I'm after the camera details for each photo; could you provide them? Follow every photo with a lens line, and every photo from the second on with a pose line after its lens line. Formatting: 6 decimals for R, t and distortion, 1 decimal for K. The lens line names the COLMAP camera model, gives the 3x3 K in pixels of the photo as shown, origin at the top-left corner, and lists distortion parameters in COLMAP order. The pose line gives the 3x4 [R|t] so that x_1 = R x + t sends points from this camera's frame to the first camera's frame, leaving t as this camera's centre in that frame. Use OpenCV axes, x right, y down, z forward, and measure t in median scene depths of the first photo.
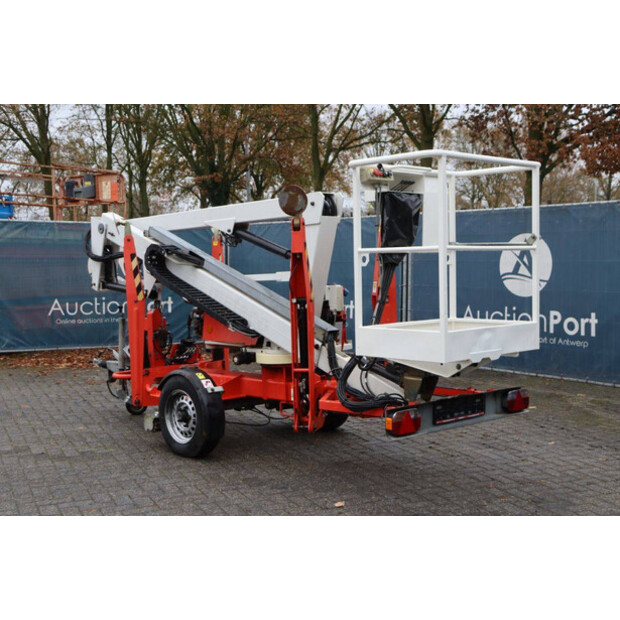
lens RADIAL K [[849.1, 0, 312.9], [0, 849.1, 309.2], [0, 0, 1]] dist [0.057981, 0.000000]
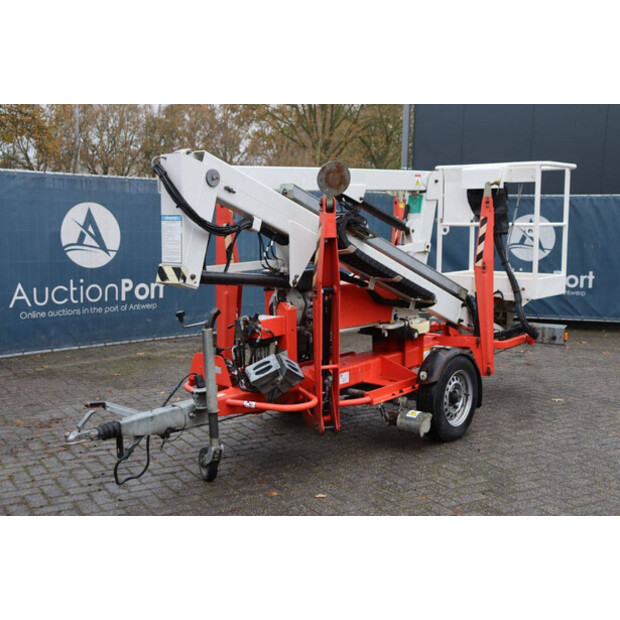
lens RADIAL K [[789.5, 0, 312.6], [0, 789.5, 304.7], [0, 0, 1]] dist [0.006885, 0.000000]
pose [[-0.116854, -0.096480, 0.988452, -0.986414], [0.053610, 0.993206, 0.103282, -0.076100], [-0.991701, 0.065059, -0.110888, 1.240734]]
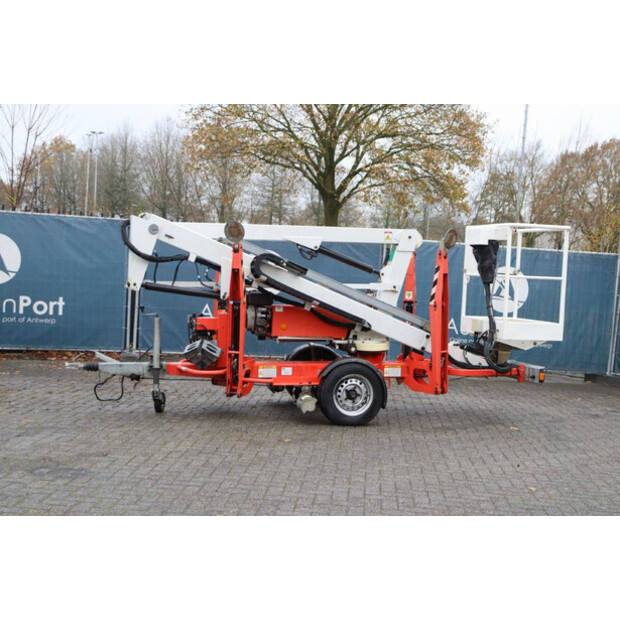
lens RADIAL K [[864.3, 0, 311.5], [0, 864.3, 309.5], [0, 0, 1]] dist [0.075814, 0.000000]
pose [[0.466484, -0.007360, 0.884499, -1.323797], [-0.009757, 0.999862, 0.013466, -0.019511], [-0.884476, -0.014912, 0.466348, 0.446137]]
